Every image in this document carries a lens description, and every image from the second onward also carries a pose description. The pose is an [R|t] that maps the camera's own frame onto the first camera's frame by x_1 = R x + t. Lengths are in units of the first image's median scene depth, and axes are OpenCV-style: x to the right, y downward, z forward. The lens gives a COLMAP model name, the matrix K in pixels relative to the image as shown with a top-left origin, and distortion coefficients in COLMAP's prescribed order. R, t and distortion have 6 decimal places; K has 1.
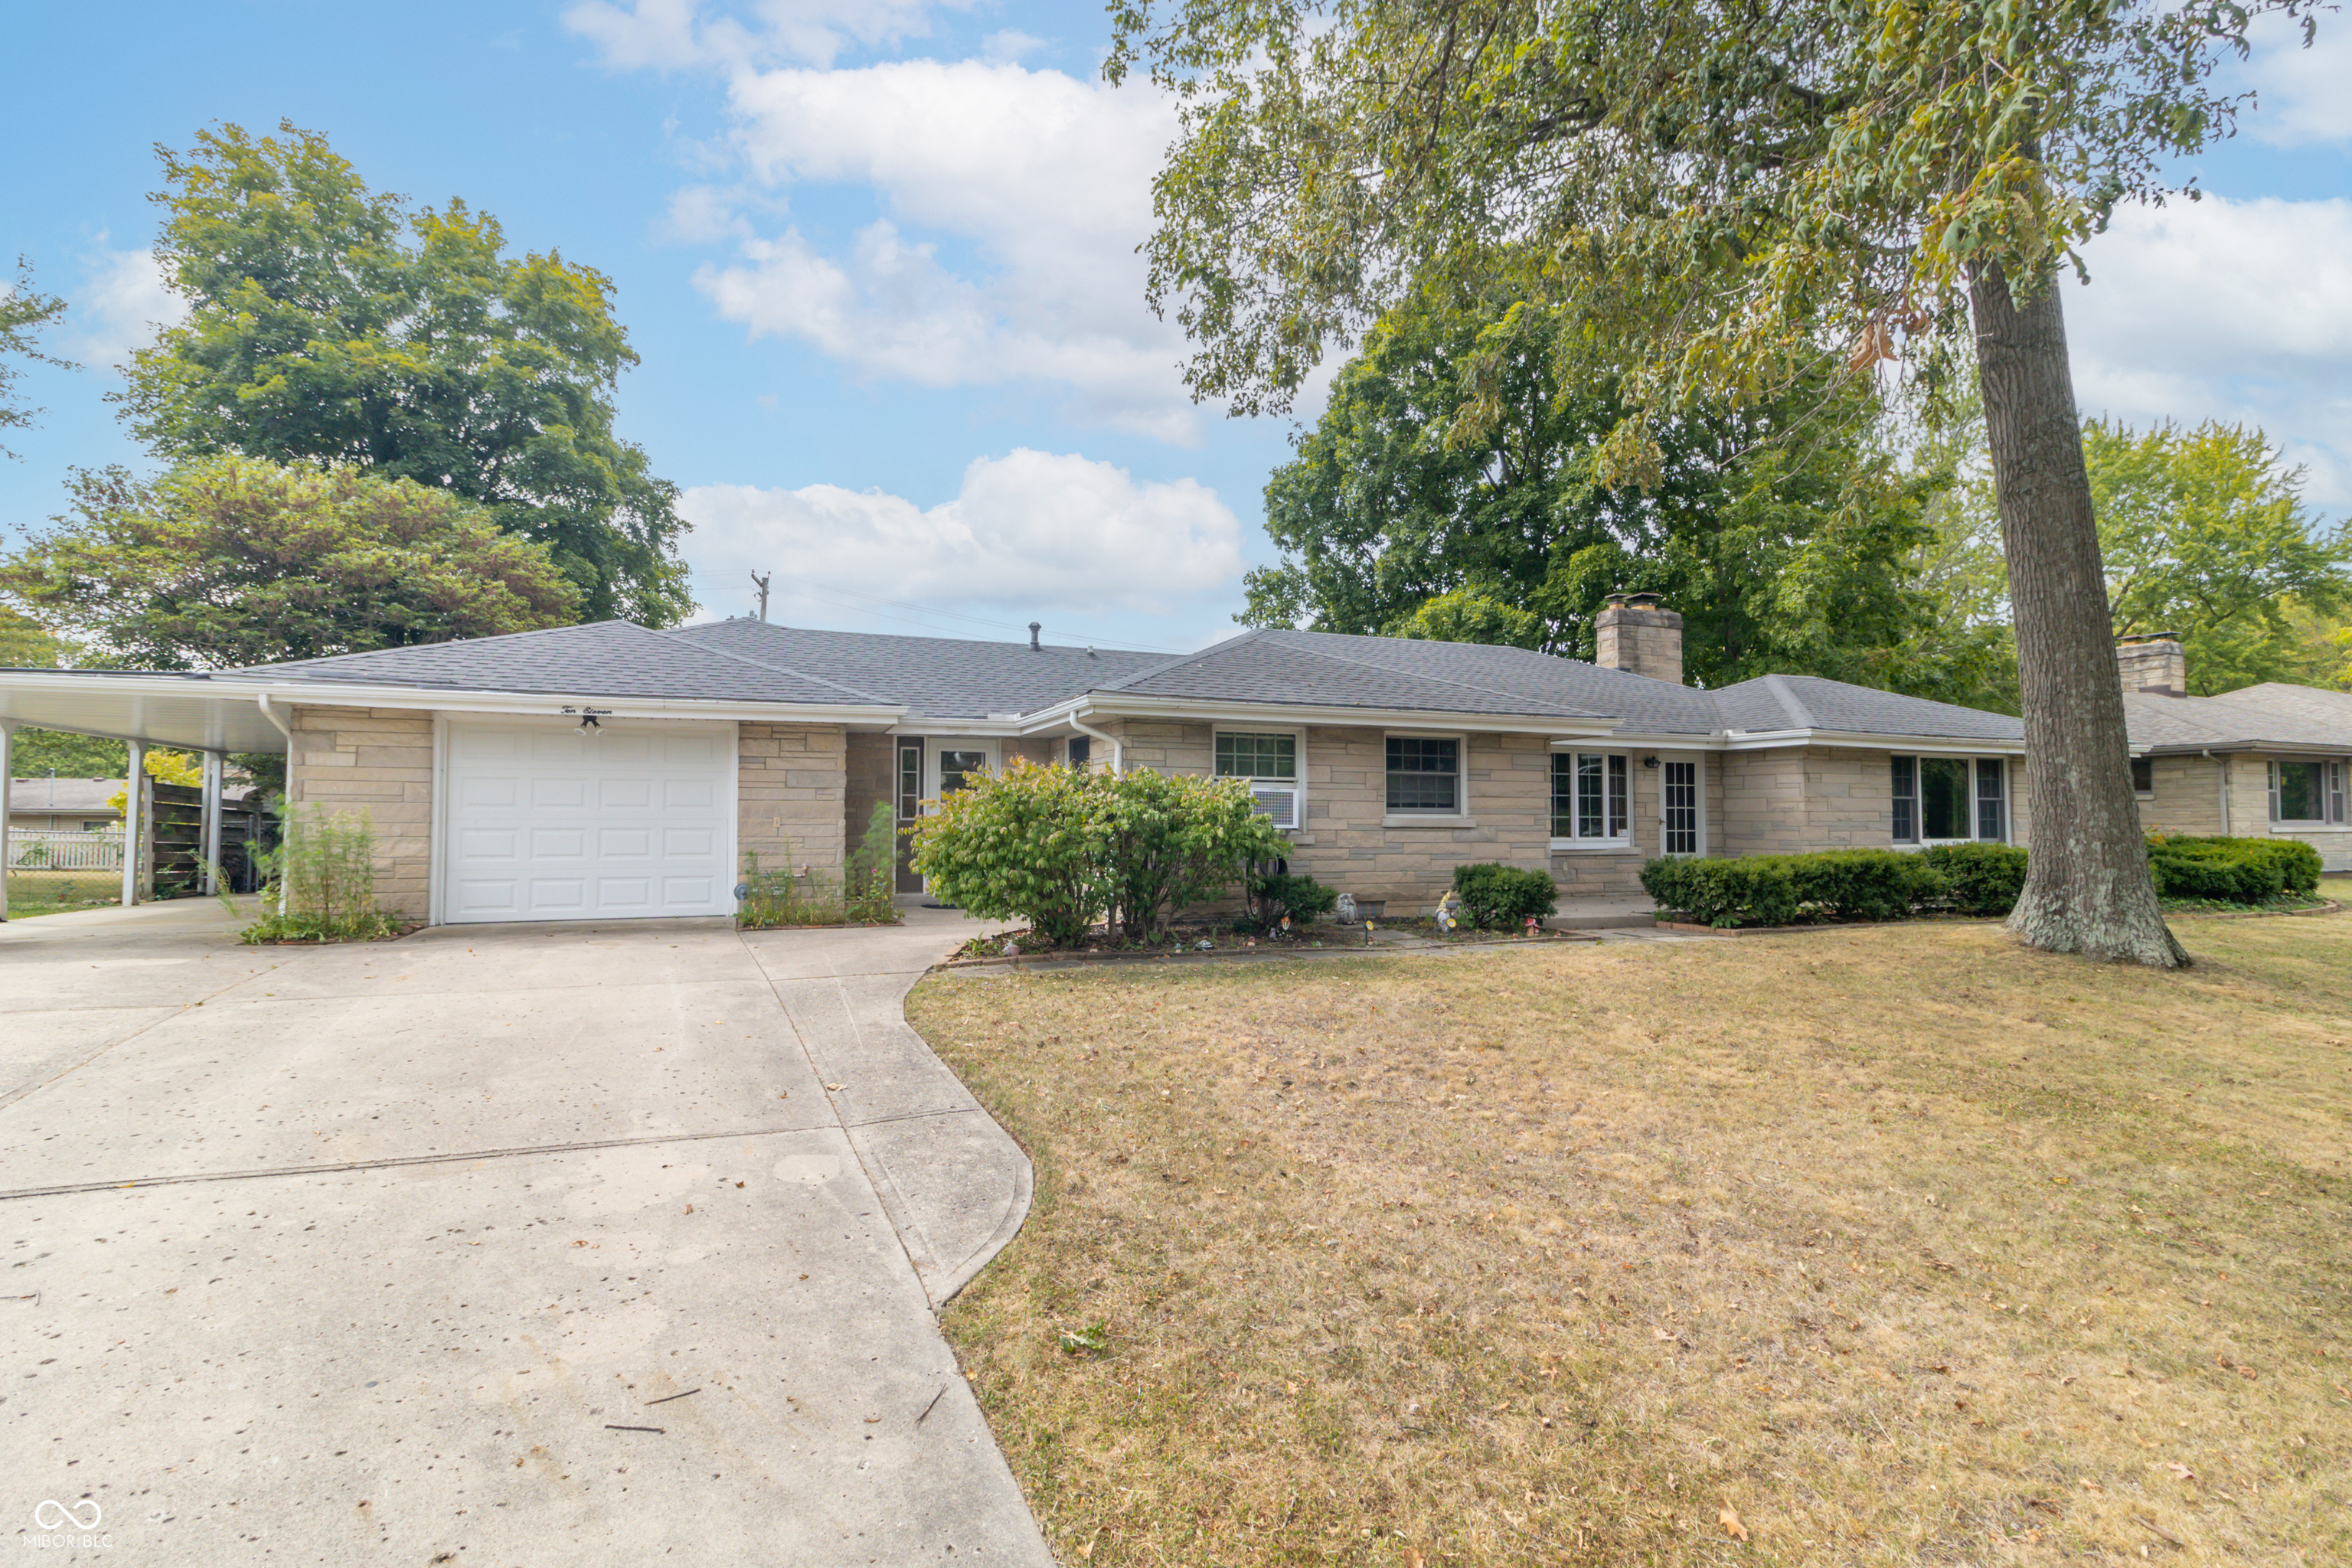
lens RADIAL K [[1082.6, 0, 1176.0], [0, 1082.6, 784.0], [0, 0, 1]] dist [0.001232, 0.000642]
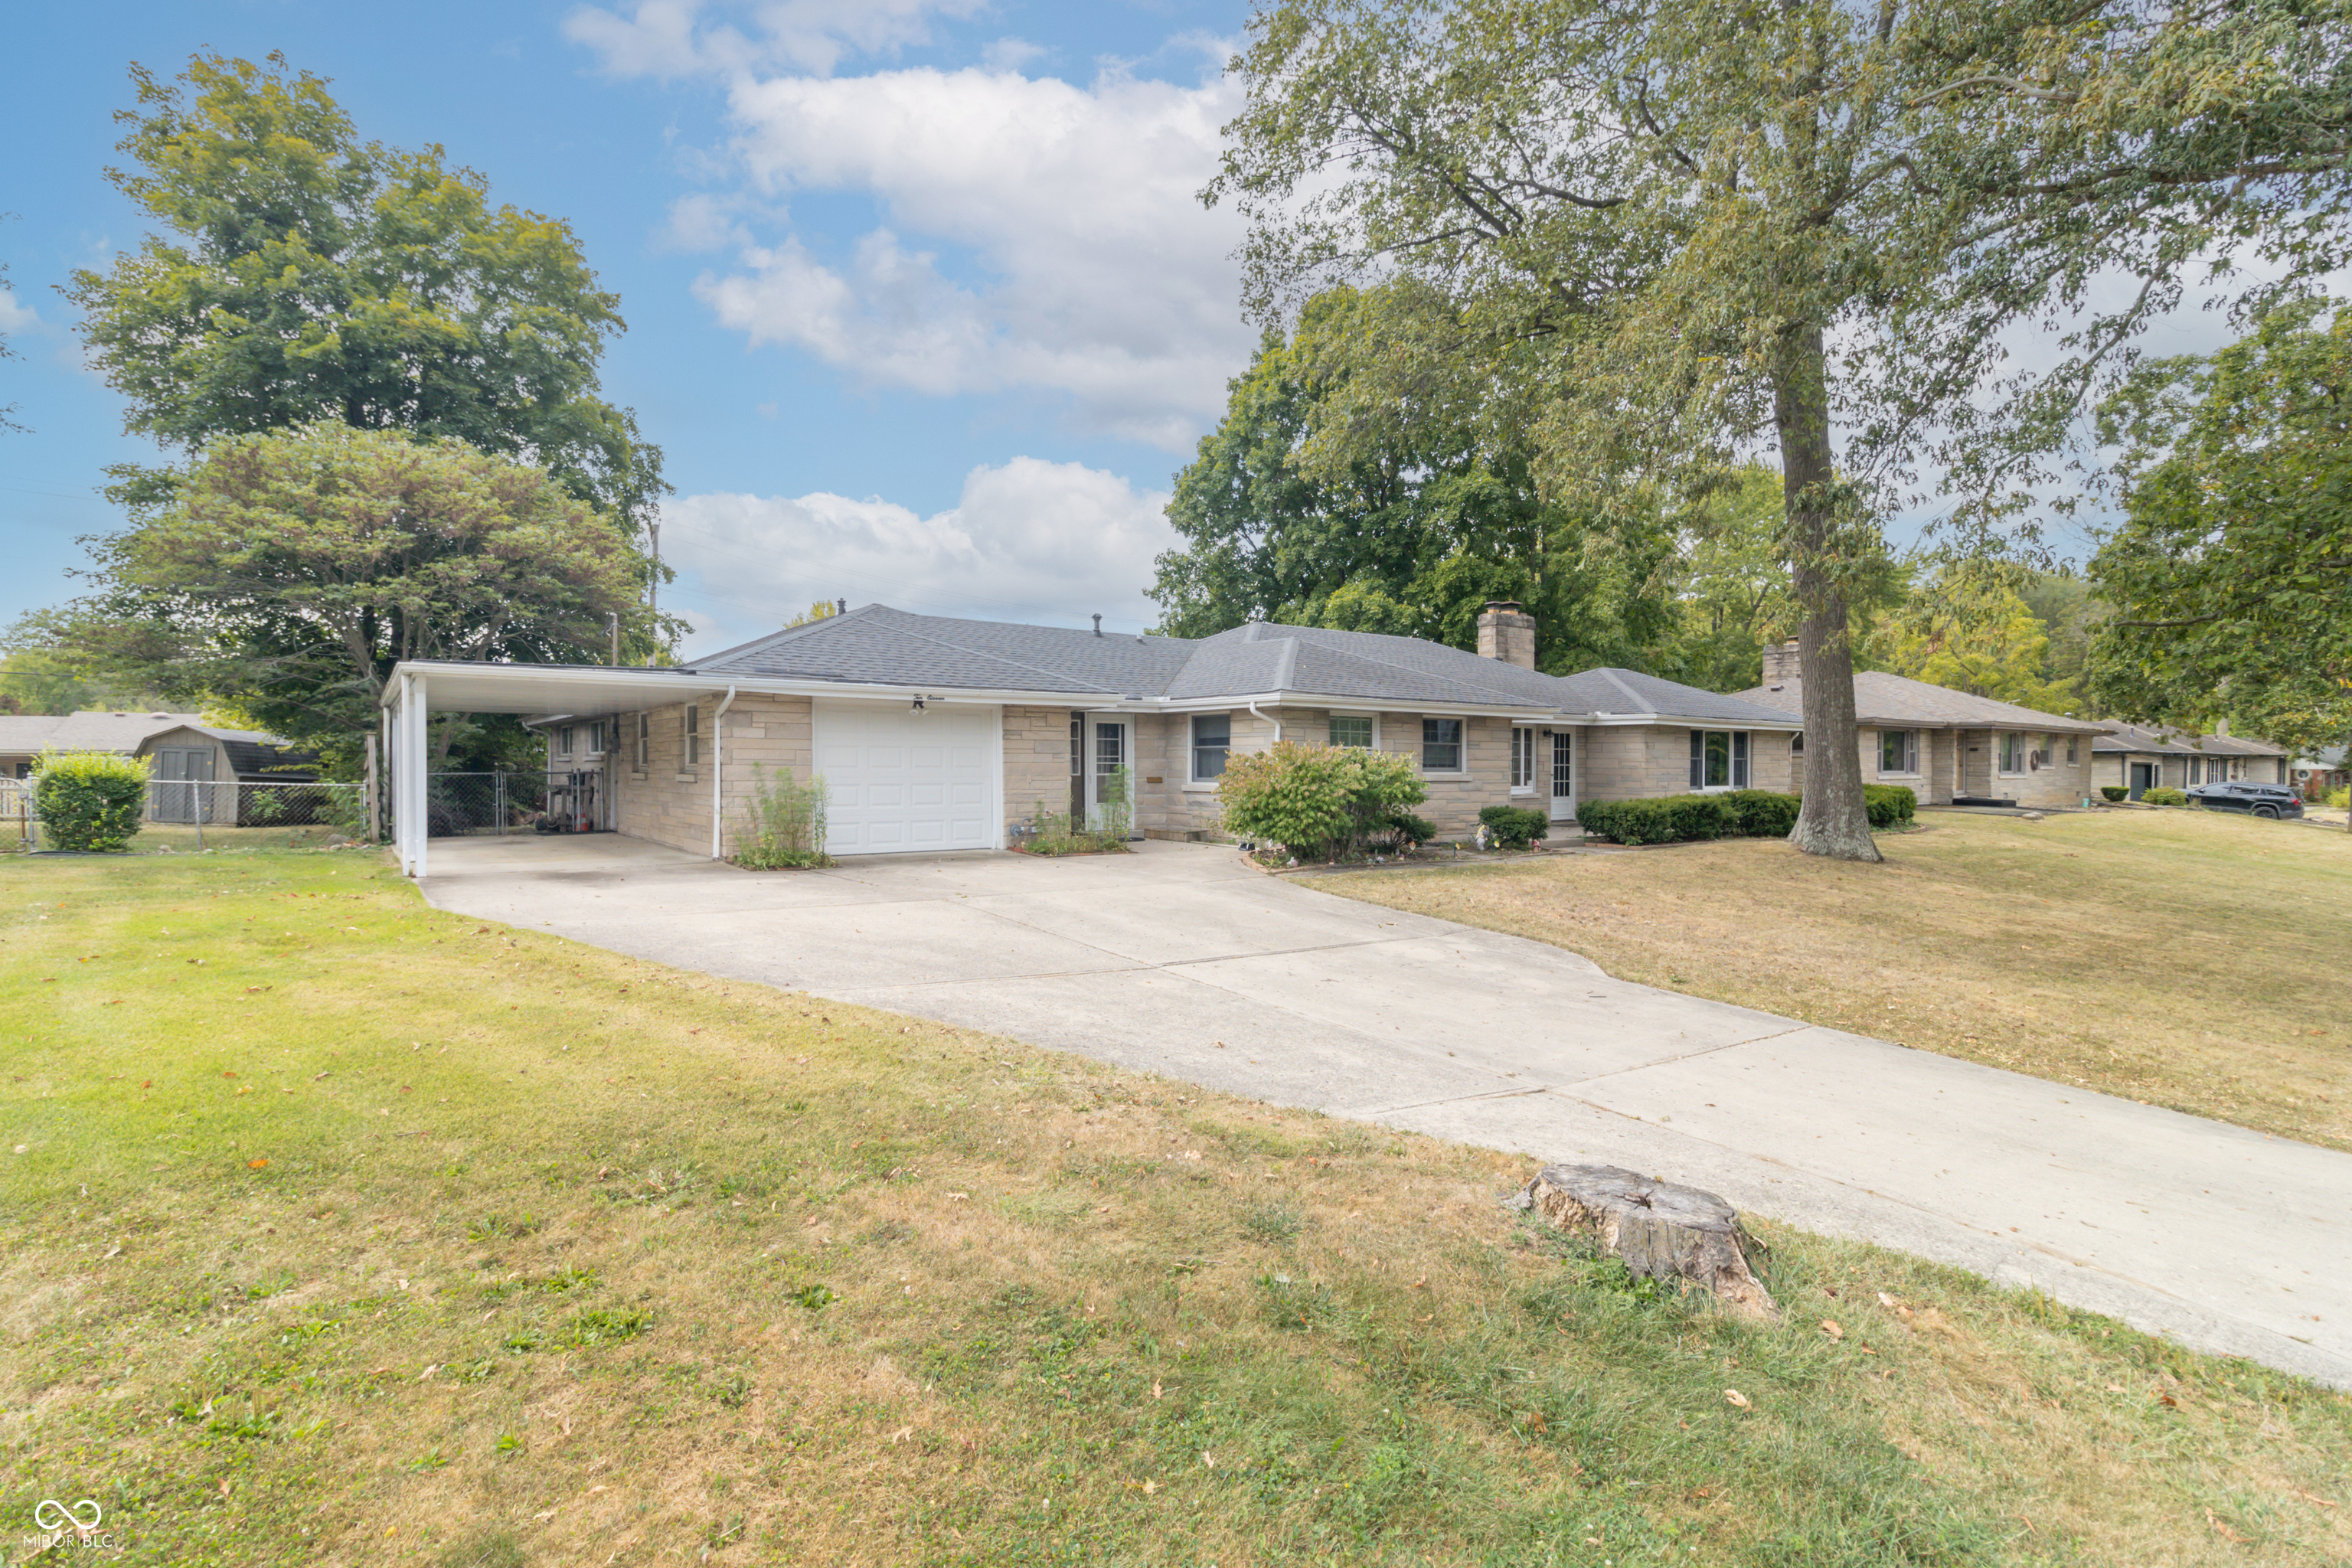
lens RADIAL K [[1100.0, 0, 1179.9], [0, 1100.0, 772.0], [0, 0, 1]] dist [0.003537, 0.000836]
pose [[0.966130, 0.000593, 0.258056, -0.416154], [-0.012039, 0.999012, 0.042780, -0.026368], [-0.257776, -0.044437, 0.965182, -0.282781]]
